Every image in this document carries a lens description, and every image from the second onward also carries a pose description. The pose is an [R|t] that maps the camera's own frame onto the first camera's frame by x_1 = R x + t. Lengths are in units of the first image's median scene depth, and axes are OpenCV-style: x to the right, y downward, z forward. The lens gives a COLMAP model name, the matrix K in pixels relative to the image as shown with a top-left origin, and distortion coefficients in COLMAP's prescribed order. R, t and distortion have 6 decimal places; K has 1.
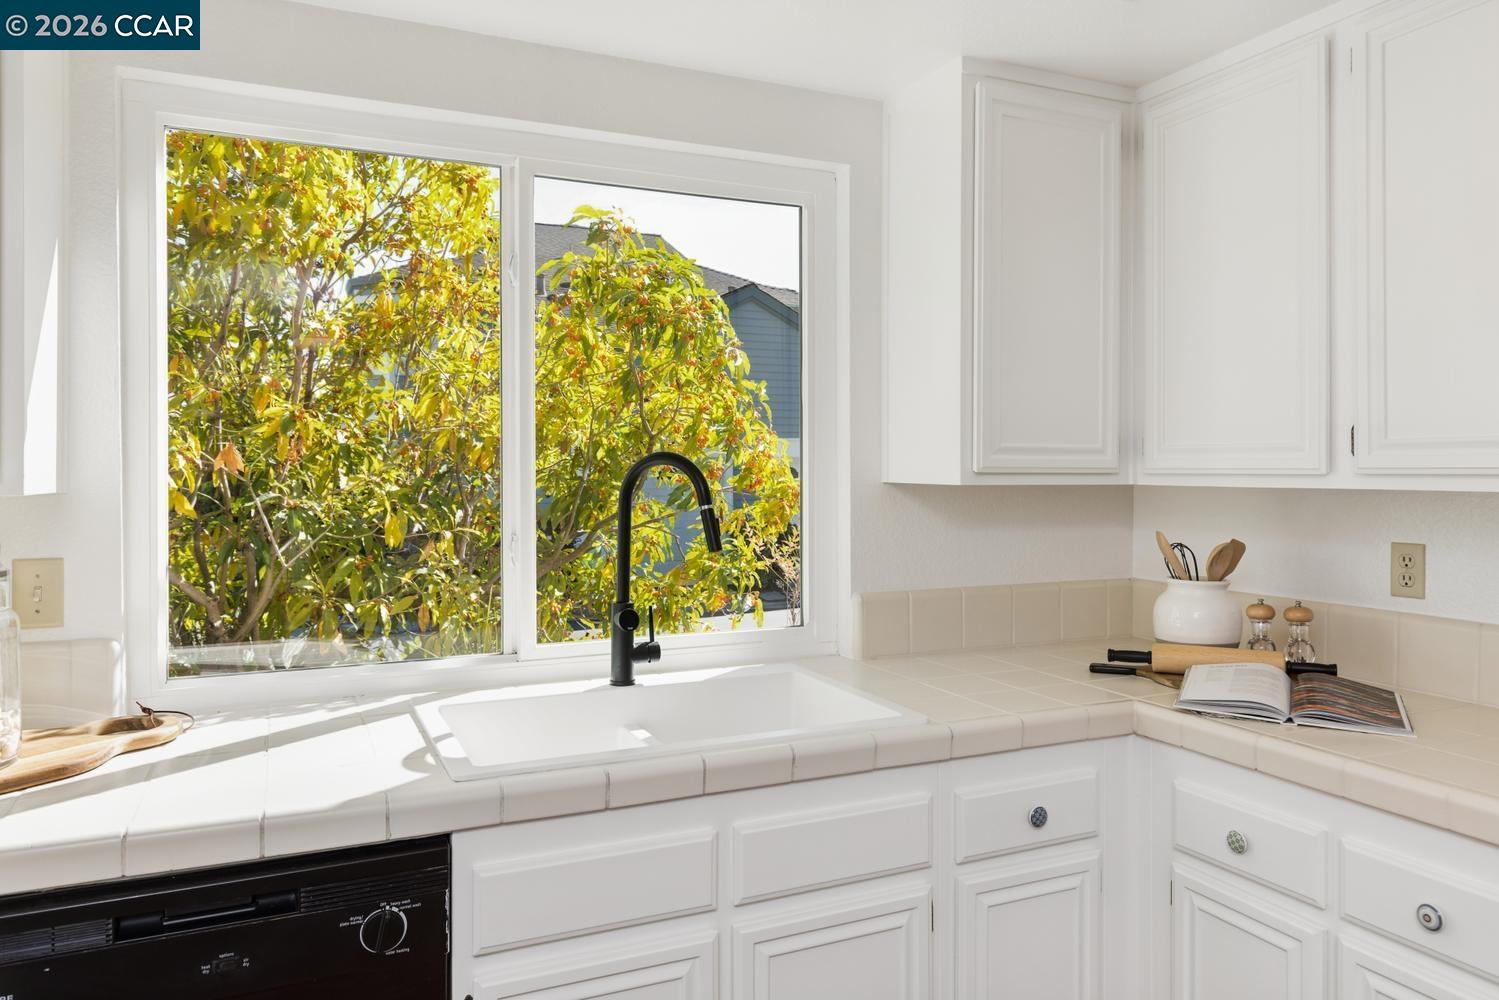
lens RADIAL K [[1033.1, 0, 752.7], [0, 1033.1, 473.7], [0, 0, 1]] dist [0.002816, -0.002420]
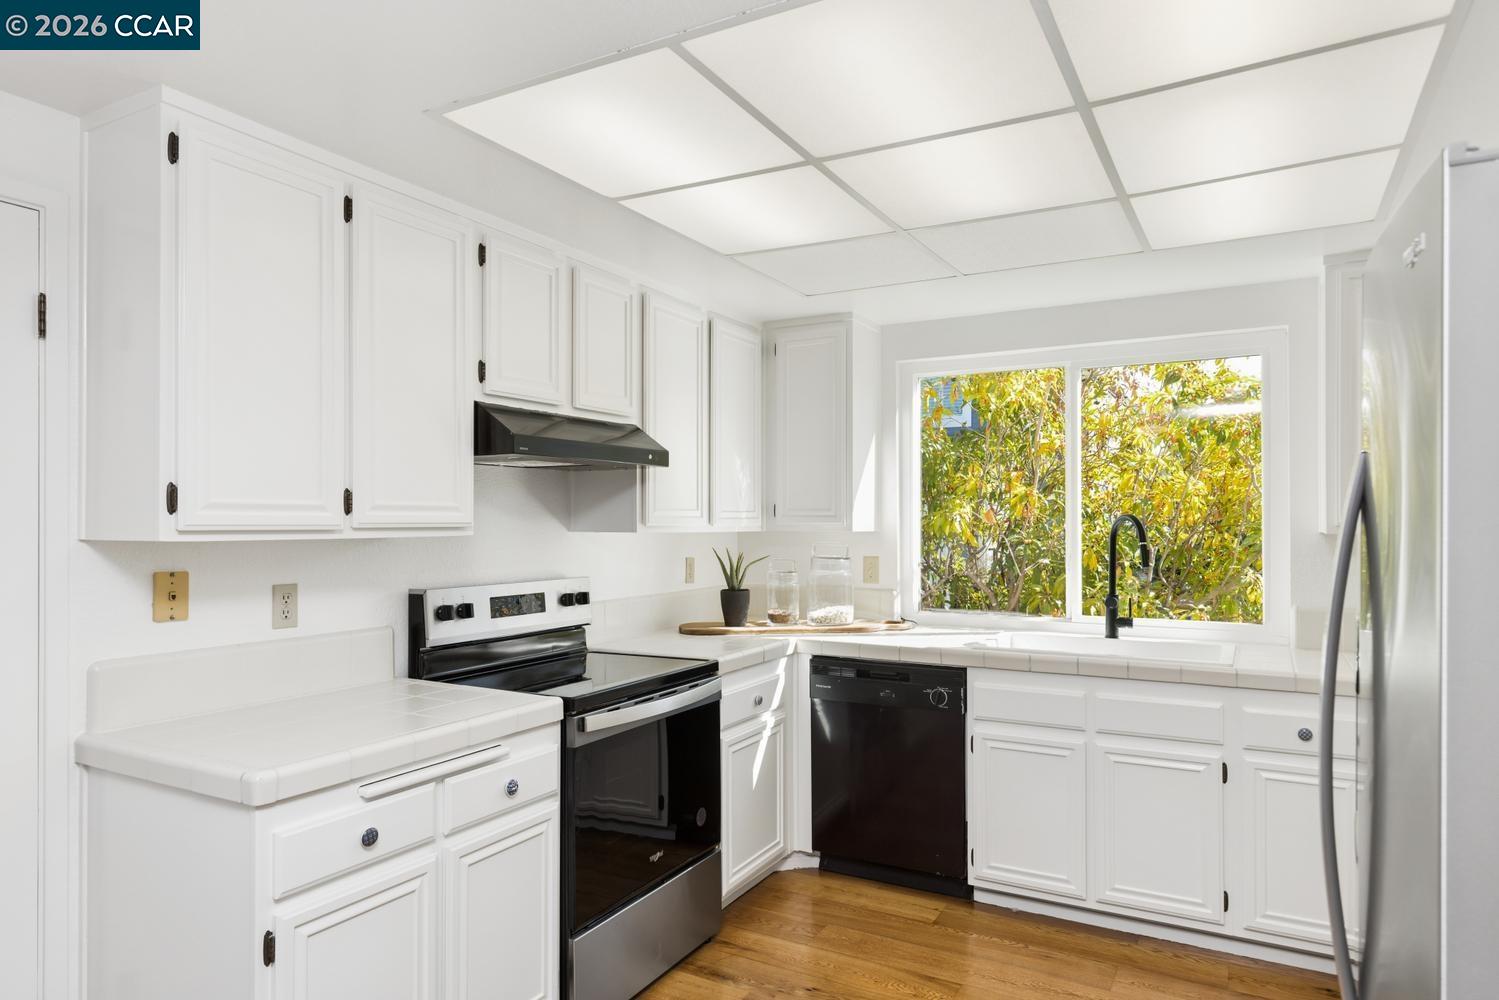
lens RADIAL K [[913.8, 0, 765.3], [0, 913.8, 517.3], [0, 0, 1]] dist [0.006923, -0.000254]
pose [[0.605005, -0.001943, -0.796219, 0.762950], [-0.006167, 0.999956, -0.007126, 0.001204], [0.796198, 0.009221, 0.604966, -0.474802]]
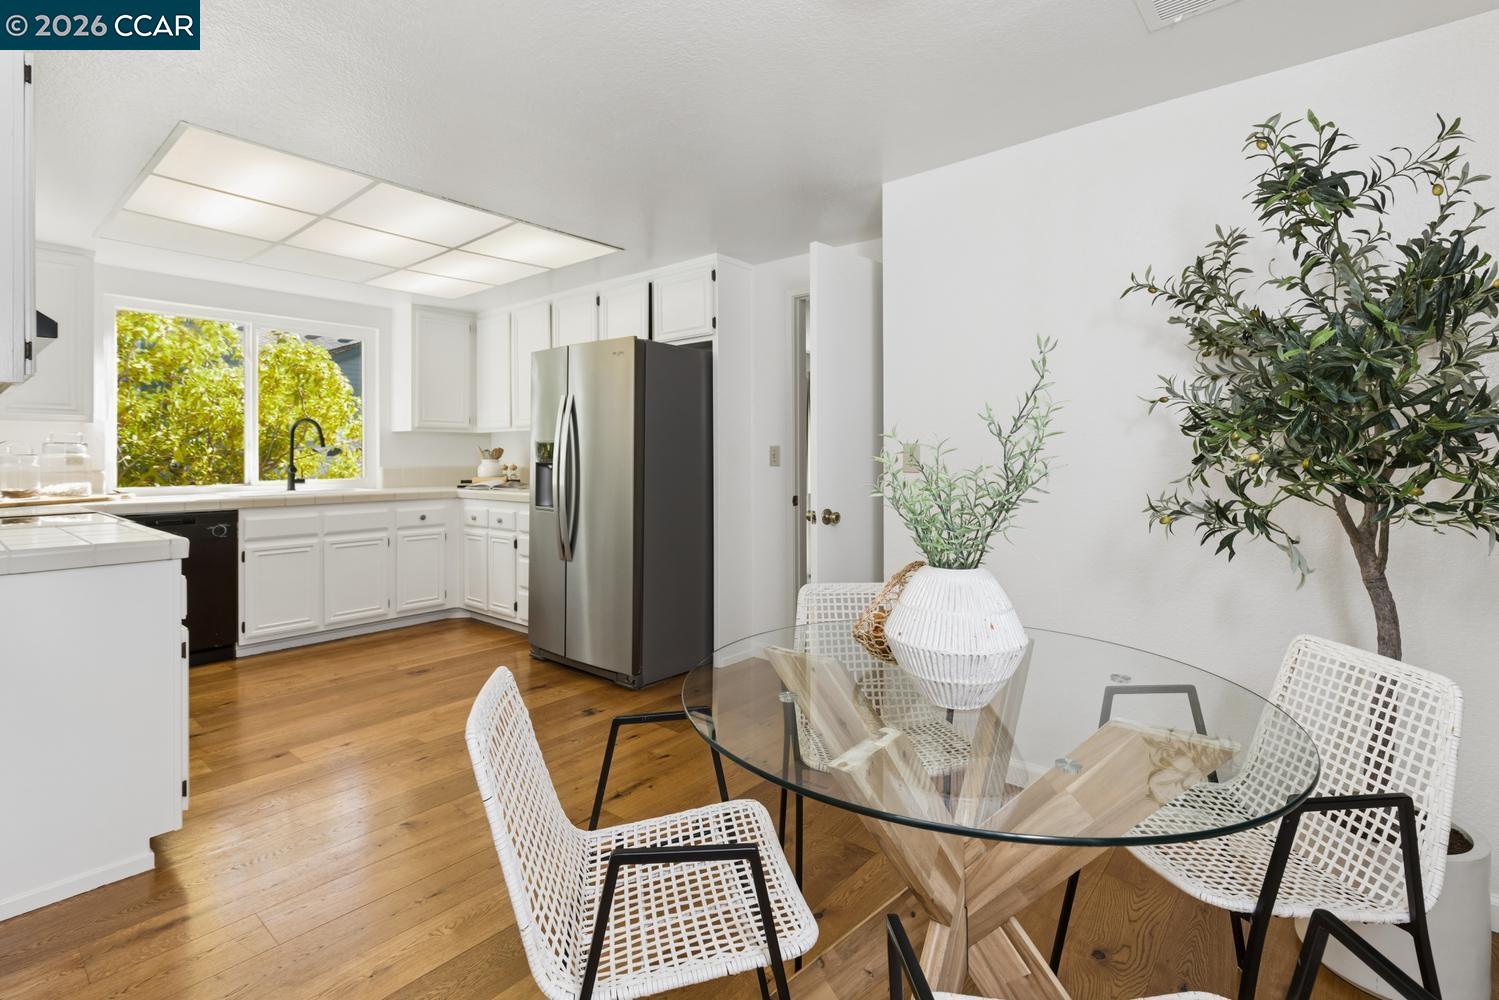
lens RADIAL K [[676.7, 0, 743.9], [0, 676.7, 454.9], [0, 0, 1]] dist [-0.003878, 0.001186]
pose [[0.898979, -0.001831, 0.437987, 0.205672], [0.004794, 0.999972, -0.005661, 0.104747], [-0.437965, 0.007189, 0.898963, -1.412843]]
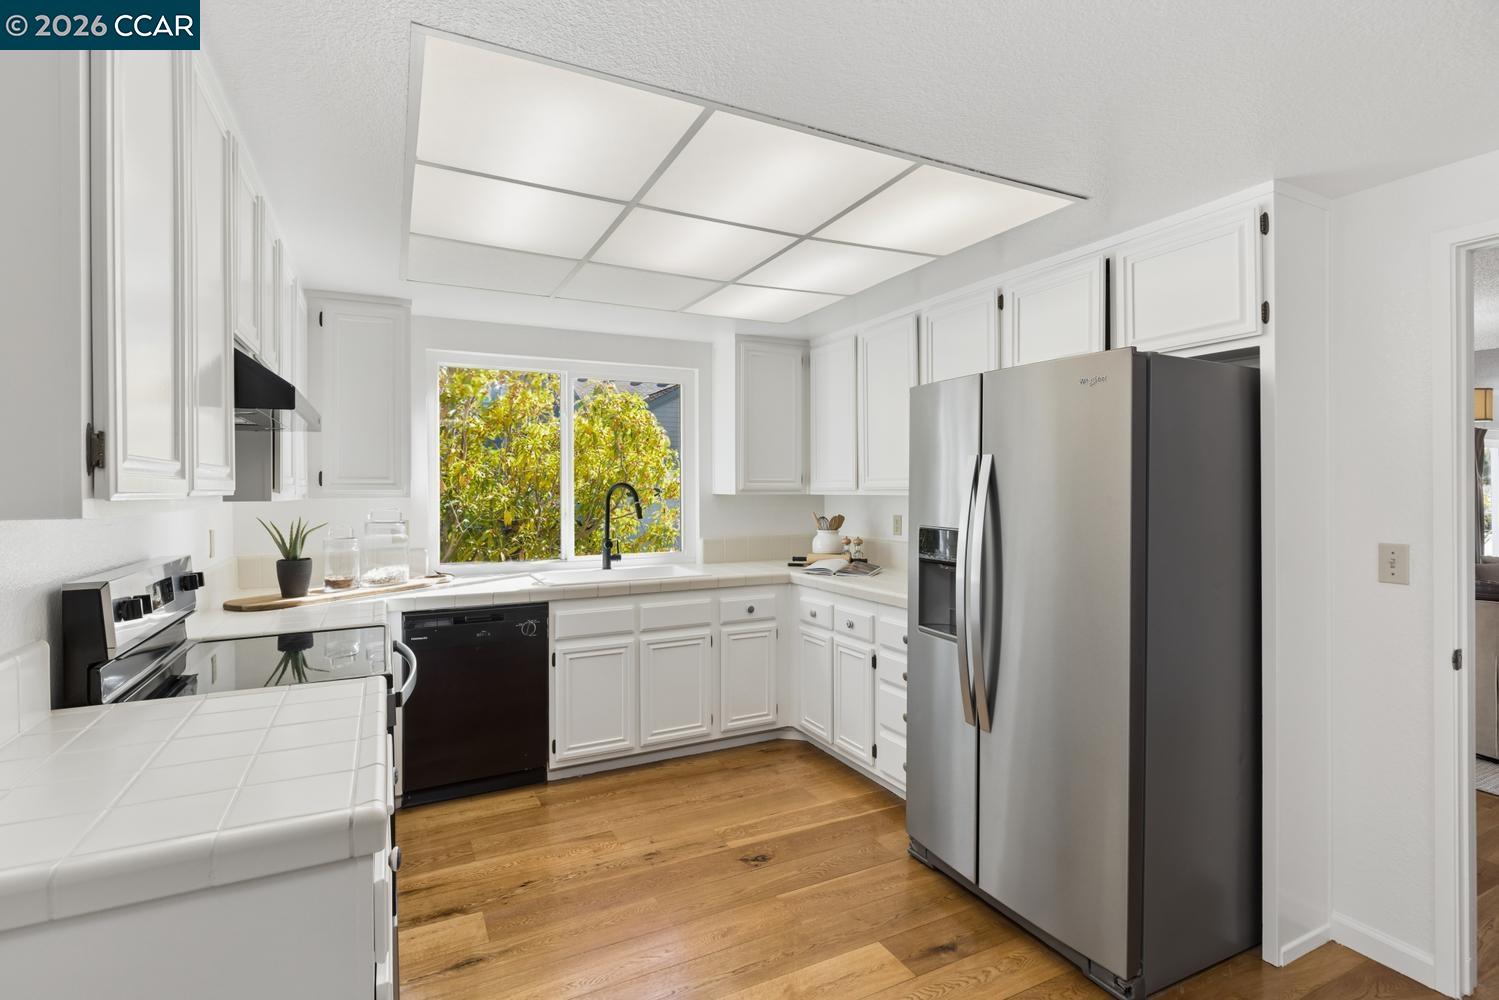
lens RADIAL K [[705.2, 0, 751.8], [0, 705.2, 490.7], [0, 0, 1]] dist [0.003107, -0.001805]
pose [[0.998949, -0.003602, 0.045700, 0.157467], [0.003747, 0.999988, -0.003089, 0.006516], [-0.045688, 0.003257, 0.998950, -0.797853]]
